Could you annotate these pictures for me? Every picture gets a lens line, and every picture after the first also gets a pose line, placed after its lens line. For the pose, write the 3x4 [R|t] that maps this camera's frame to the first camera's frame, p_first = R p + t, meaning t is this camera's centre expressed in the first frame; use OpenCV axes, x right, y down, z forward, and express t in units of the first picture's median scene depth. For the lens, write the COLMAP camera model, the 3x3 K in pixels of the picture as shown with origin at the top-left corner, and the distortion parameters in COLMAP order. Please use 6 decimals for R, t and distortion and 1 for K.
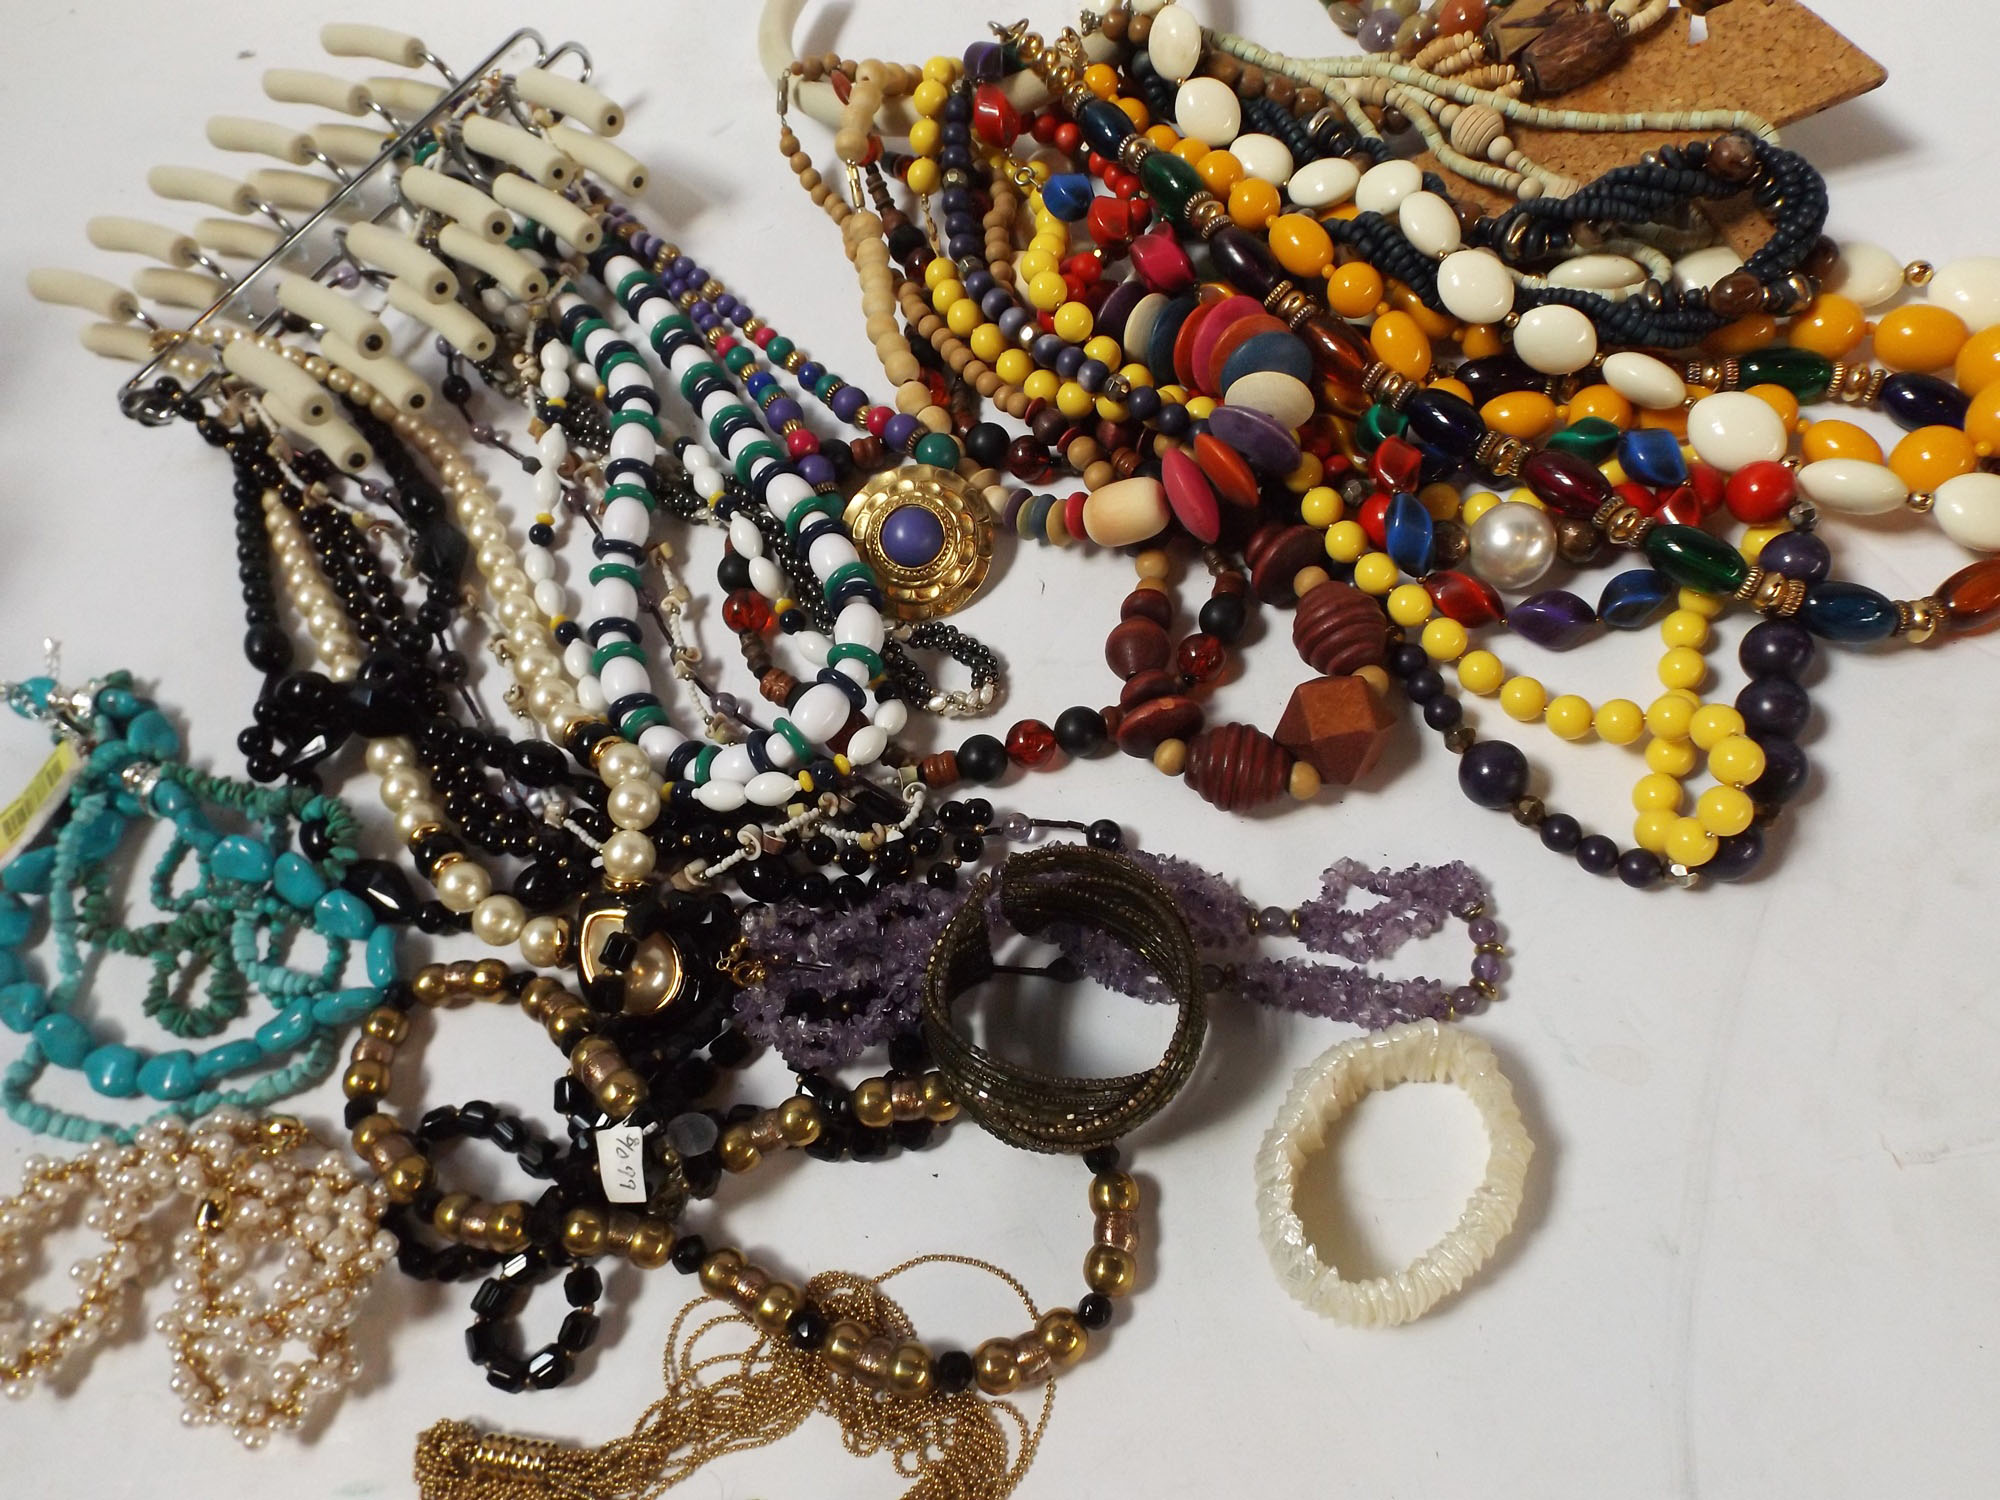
lens RADIAL K [[1495.1, 0, 1000.0], [0, 1495.1, 750.0], [0, 0, 1]] dist [0.013477, -0.032660]
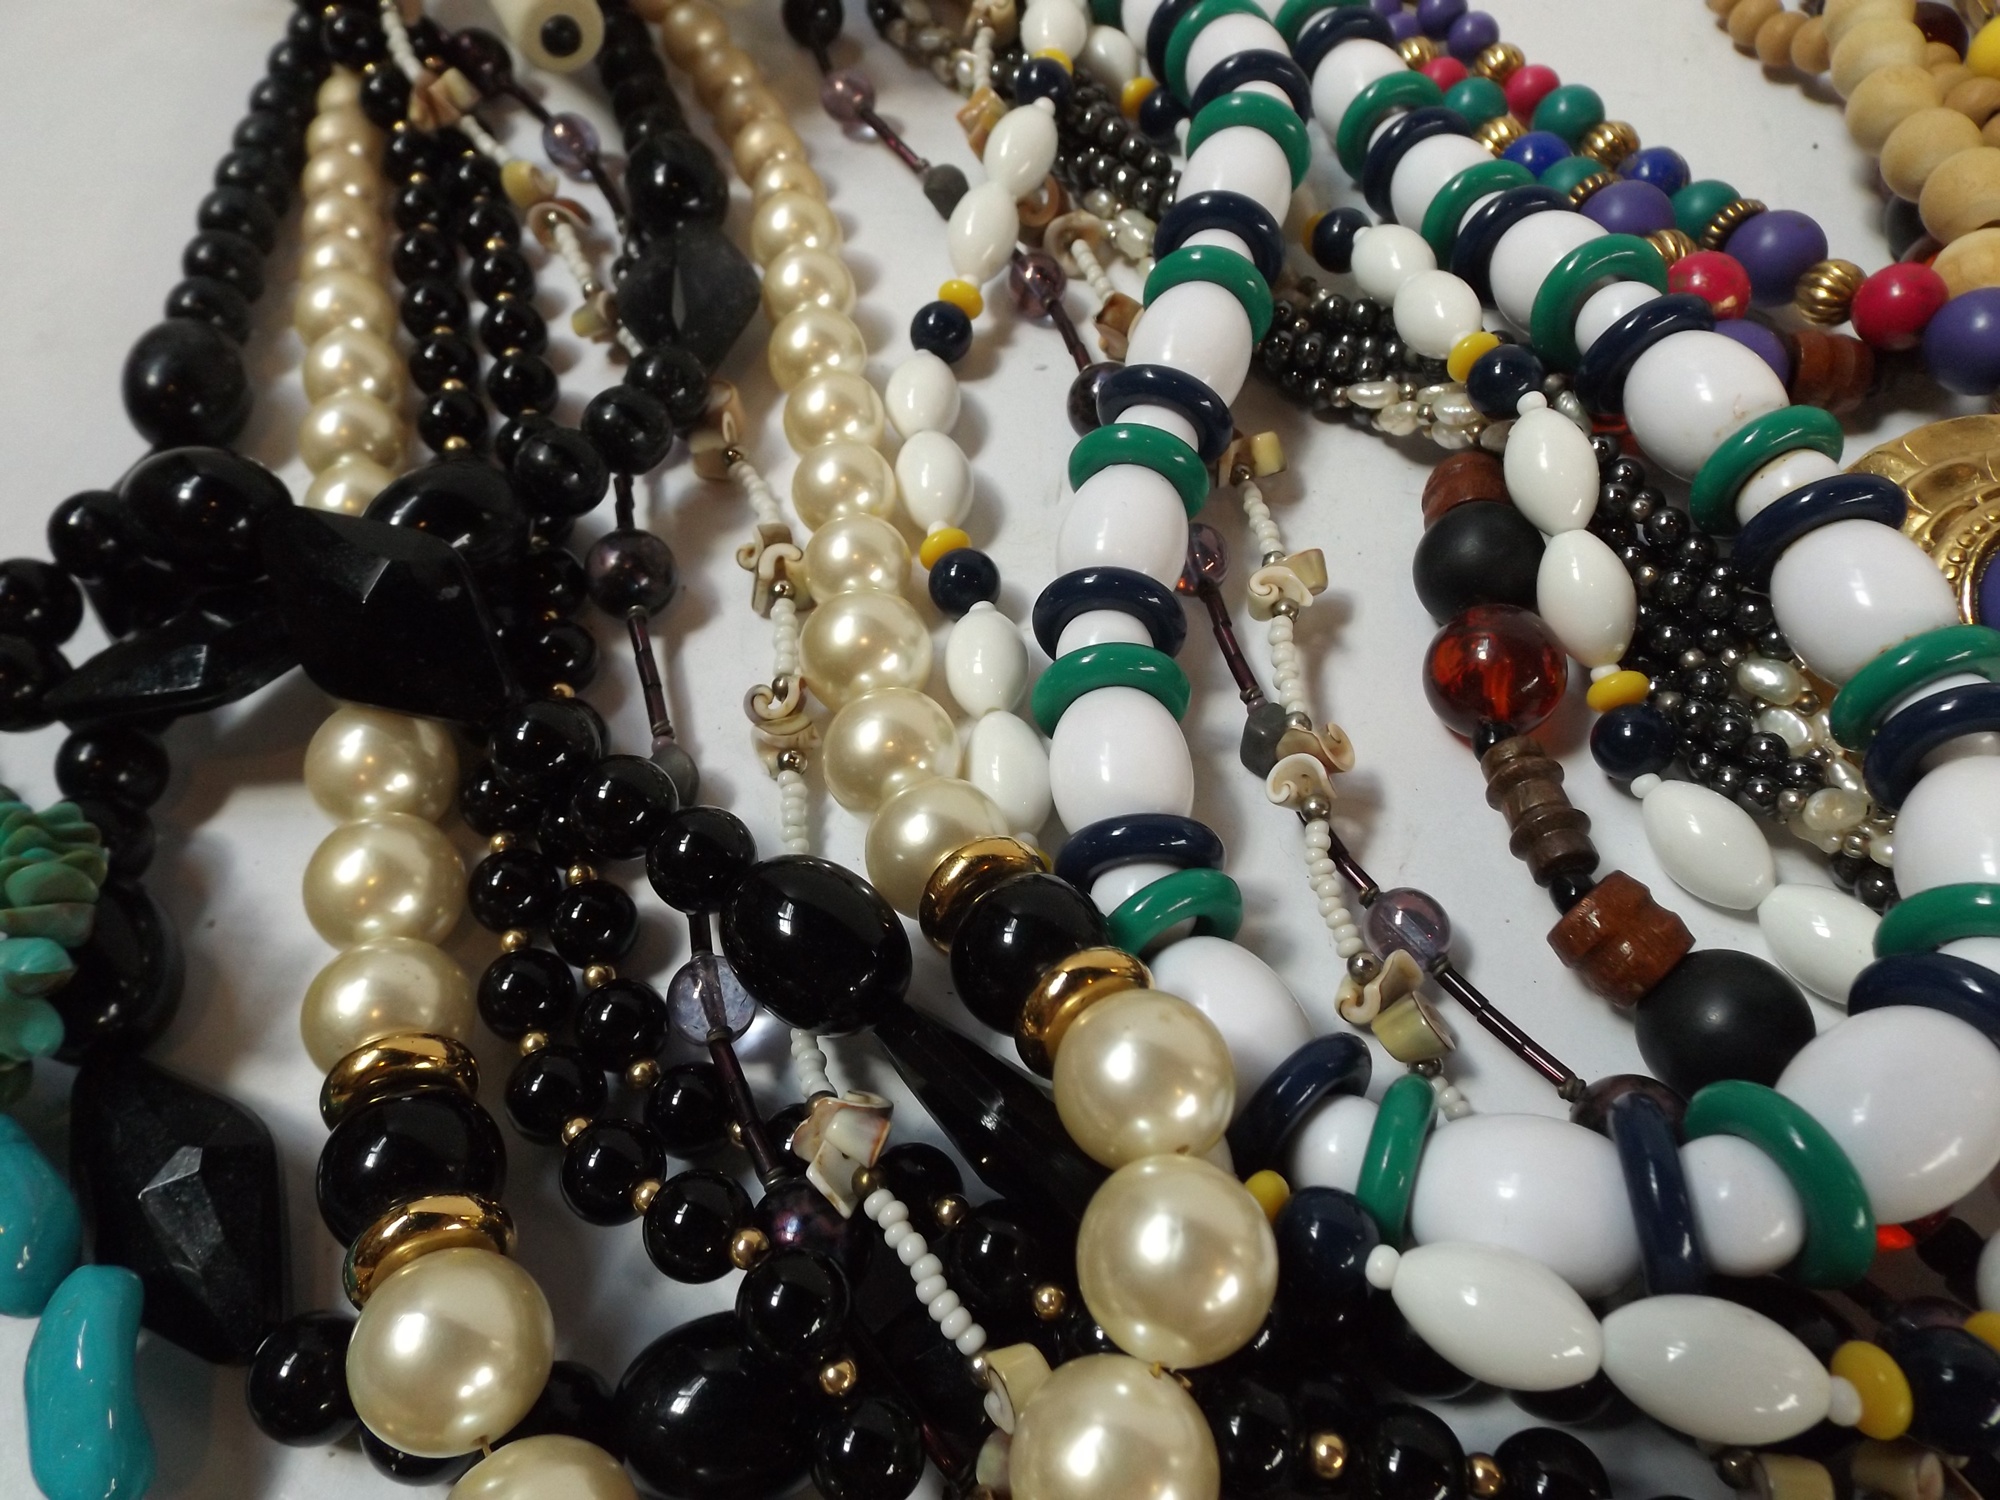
lens RADIAL K [[1495.1, 0, 1000.0], [0, 1495.1, 750.0], [0, 0, 1]] dist [0.013477, -0.032660]
pose [[0.952283, 0.302567, -0.040116, -0.301968], [-0.304757, 0.949804, -0.070675, -0.019950], [0.016719, 0.079529, 0.996692, 0.766896]]
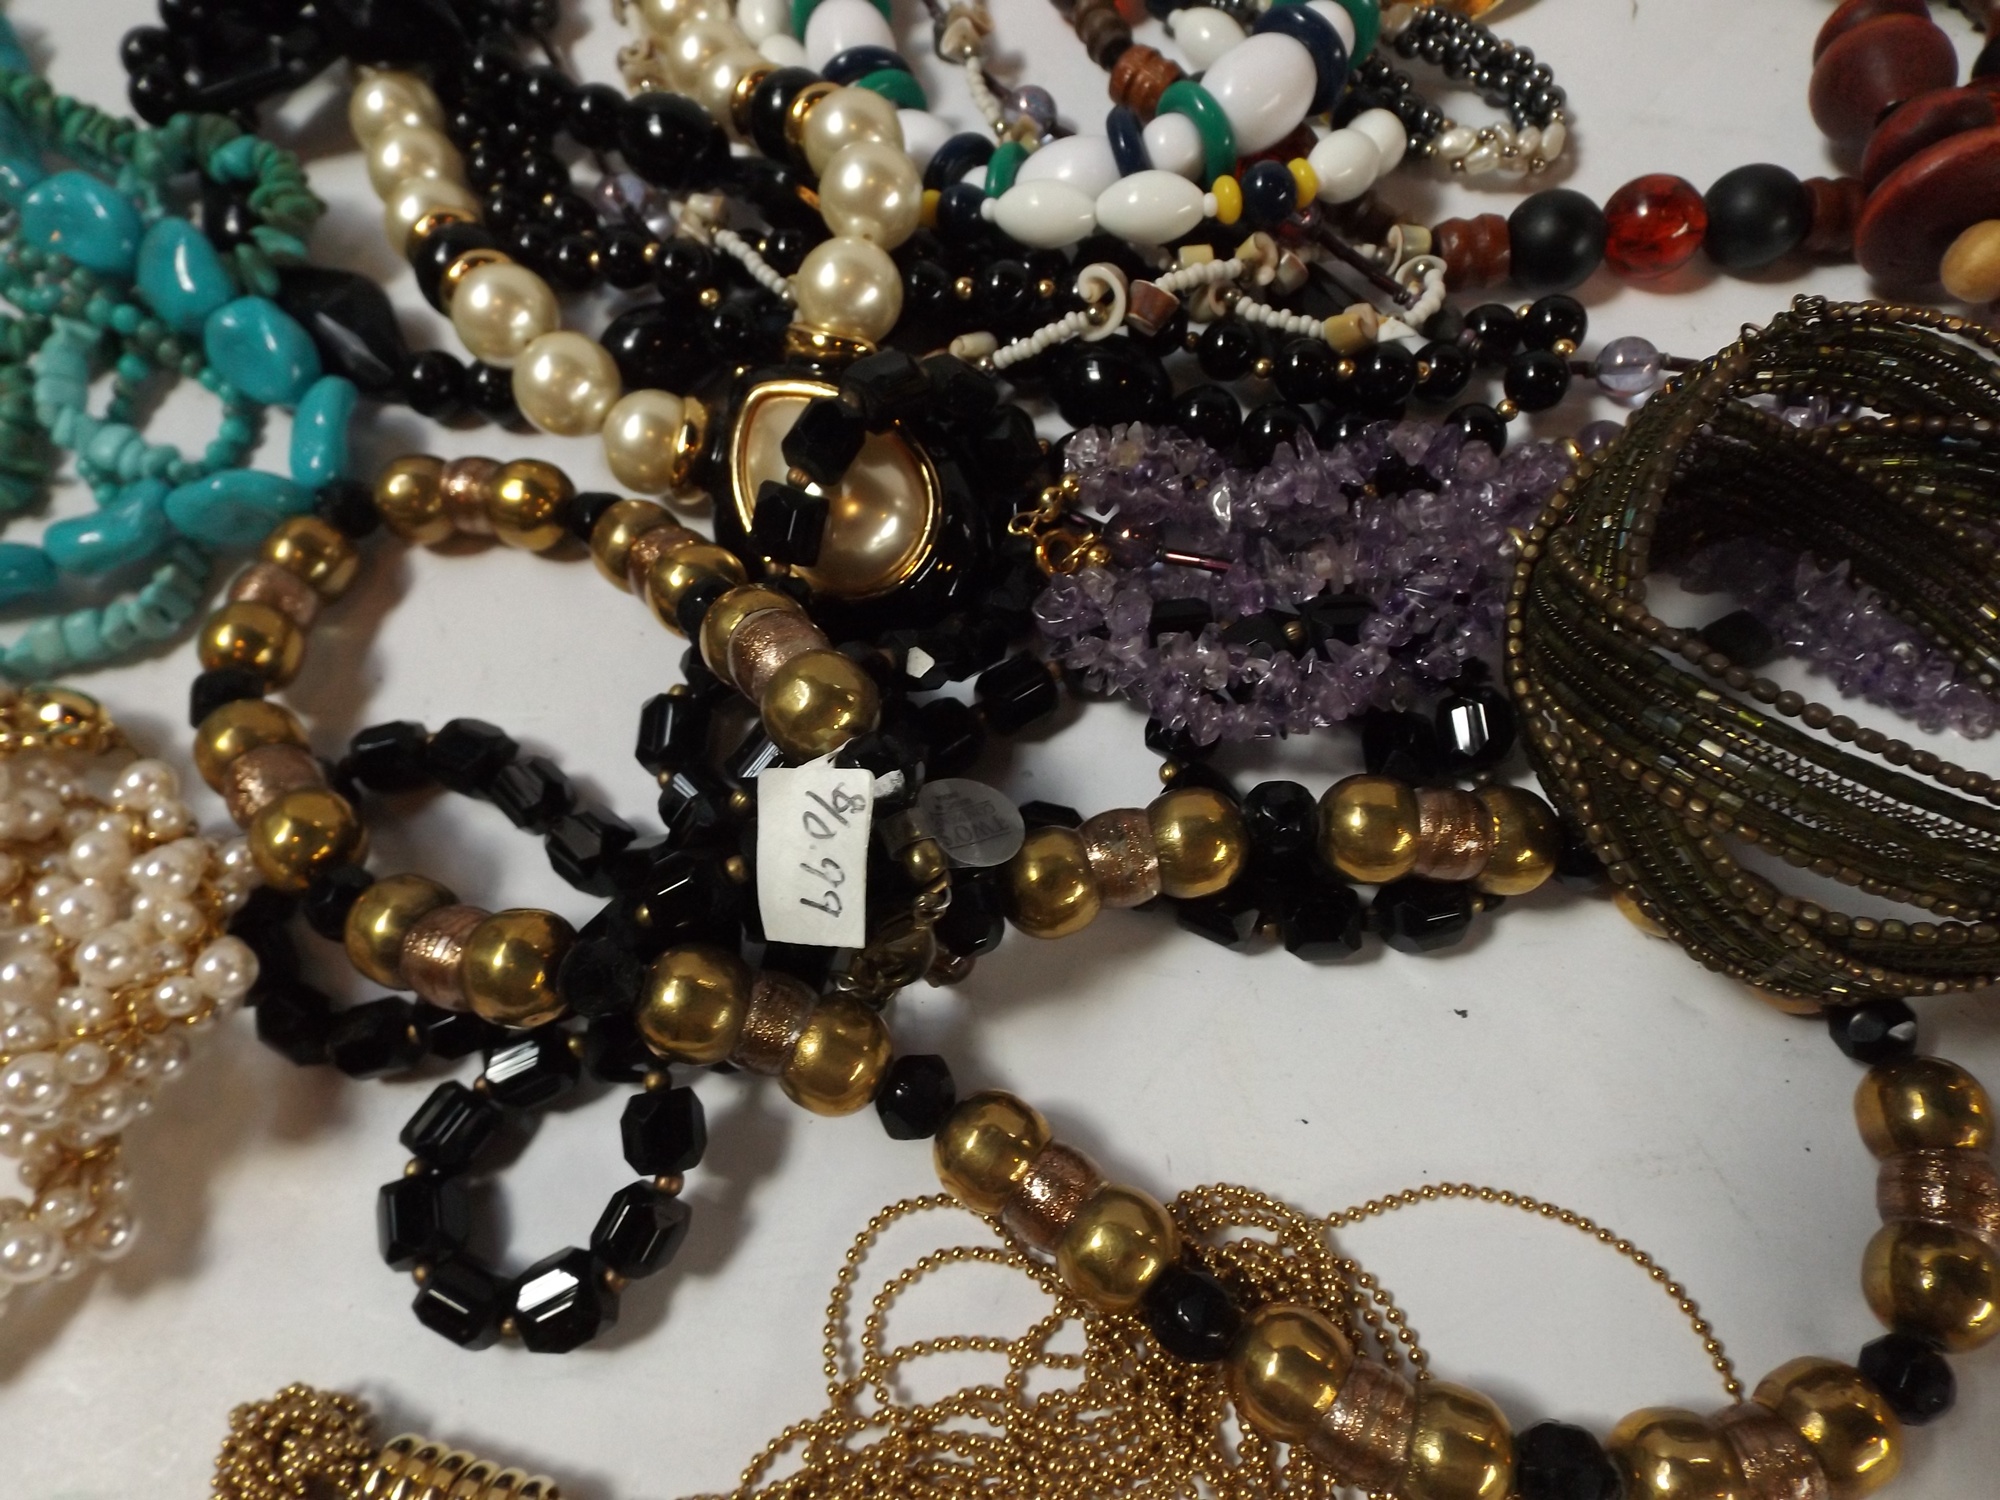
lens RADIAL K [[1495.1, 0, 1000.0], [0, 1495.1, 750.0], [0, 0, 1]] dist [0.013477, -0.032660]
pose [[0.987843, 0.155344, 0.005864, -0.184789], [-0.155454, 0.987226, 0.034916, 0.200670], [-0.000365, -0.035403, 0.999373, 0.522330]]
